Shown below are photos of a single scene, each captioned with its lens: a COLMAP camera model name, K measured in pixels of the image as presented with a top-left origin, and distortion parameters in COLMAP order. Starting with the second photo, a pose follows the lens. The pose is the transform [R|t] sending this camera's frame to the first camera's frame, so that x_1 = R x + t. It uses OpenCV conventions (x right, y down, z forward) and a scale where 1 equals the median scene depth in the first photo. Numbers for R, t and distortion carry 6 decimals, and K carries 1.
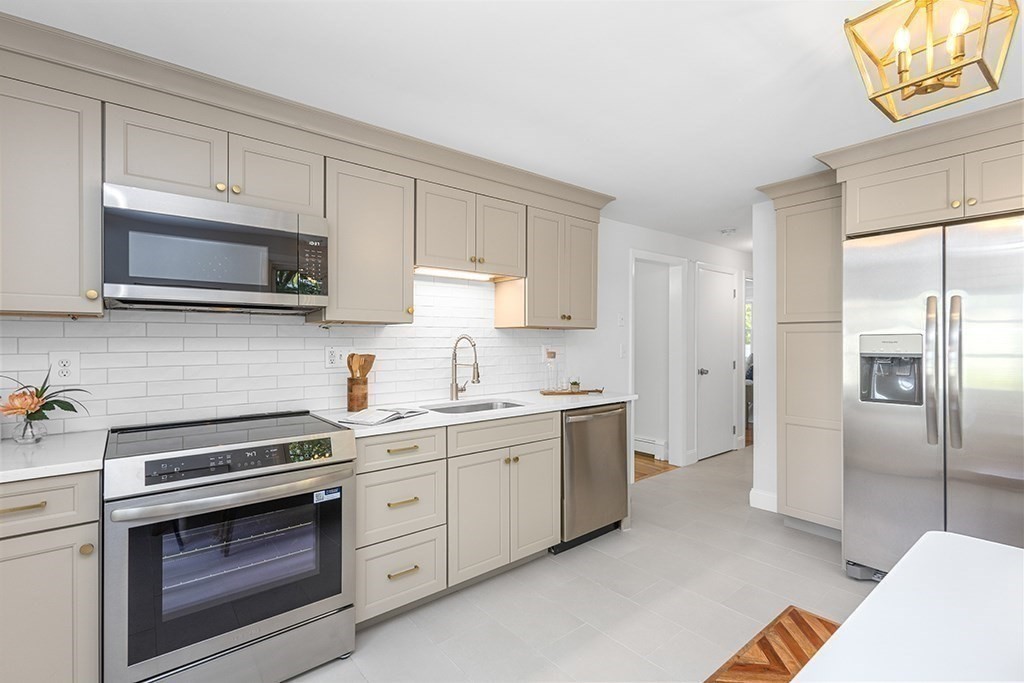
lens RADIAL K [[470.1, 0, 512.0], [0, 470.1, 341.1], [0, 0, 1]] dist [0.011261, -0.003292]
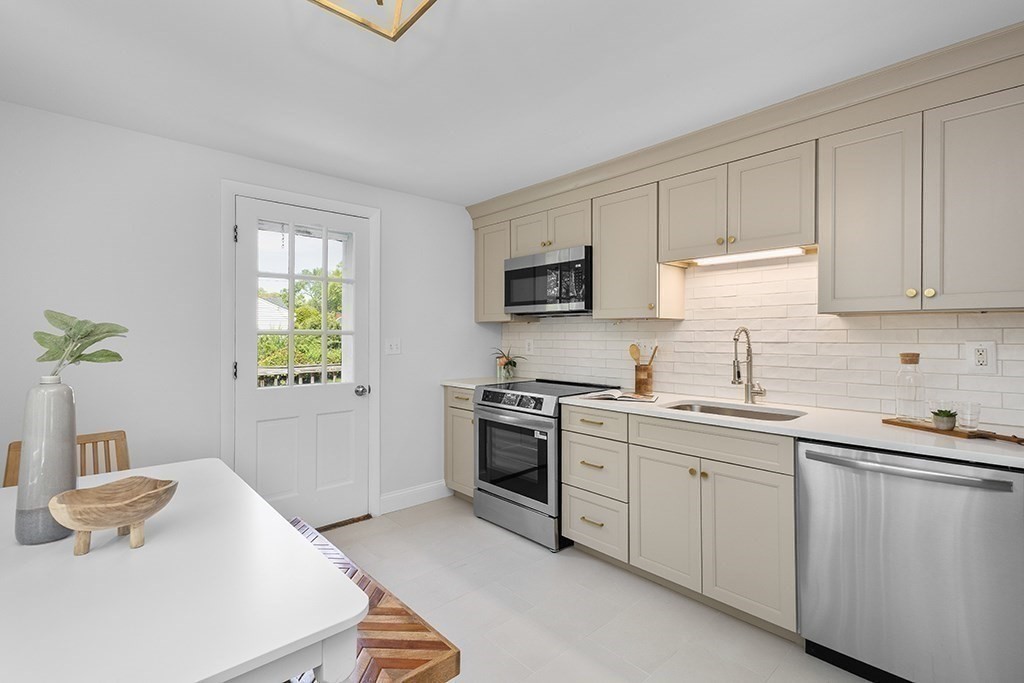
lens RADIAL K [[470.1, 0, 512.6], [0, 470.1, 334.9], [0, 0, 1]] dist [0.011261, -0.003292]
pose [[0.062051, 0.003891, -0.998065, 0.885133], [-0.001256, 0.999992, 0.003821, -0.002763], [0.998072, 0.001016, 0.062055, 0.643360]]
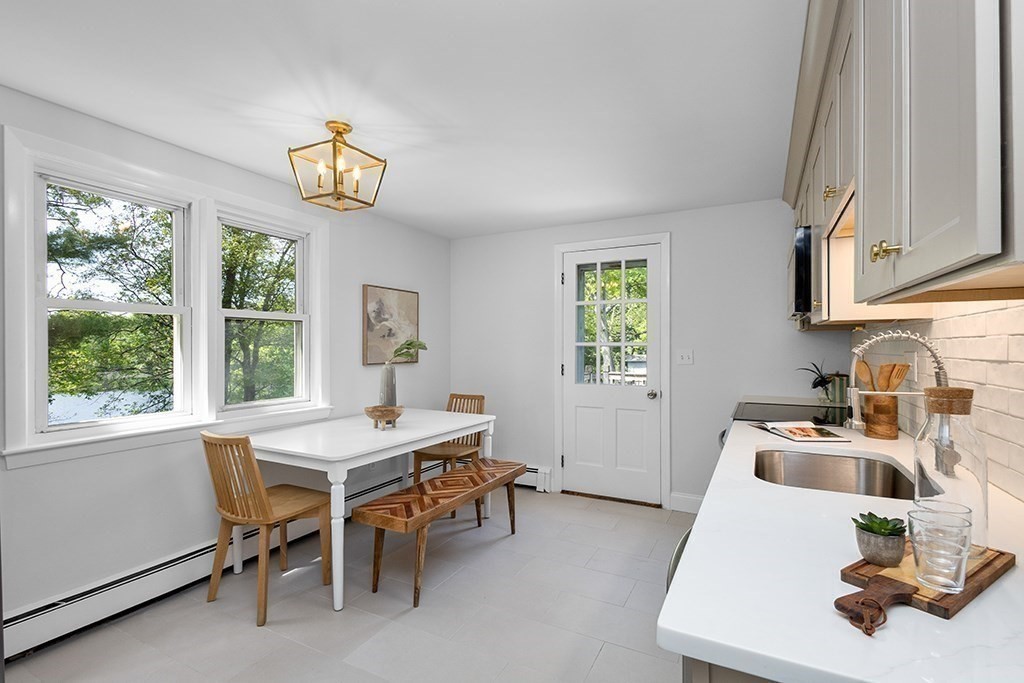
lens RADIAL K [[470.1, 0, 517.1], [0, 470.1, 346.1], [0, 0, 1]] dist [0.011261, -0.003292]
pose [[-0.916650, 0.003214, -0.399677, 0.538313], [0.002555, 0.999994, 0.002182, -0.001868], [0.399682, 0.000979, -0.916653, 1.559750]]
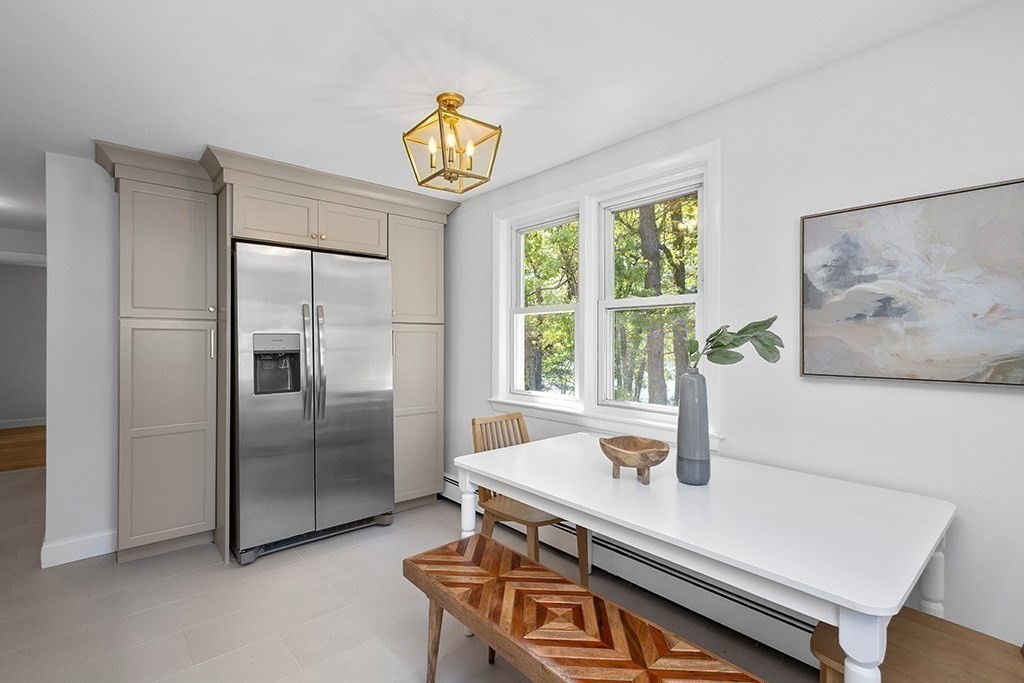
lens RADIAL K [[470.1, 0, 513.4], [0, 470.1, 337.7], [0, 0, 1]] dist [0.011261, -0.003292]
pose [[-0.041039, 0.002825, 0.999154, -0.381132], [0.001544, 0.999995, -0.002764, 0.000483], [-0.999156, 0.001429, -0.041043, 0.477237]]
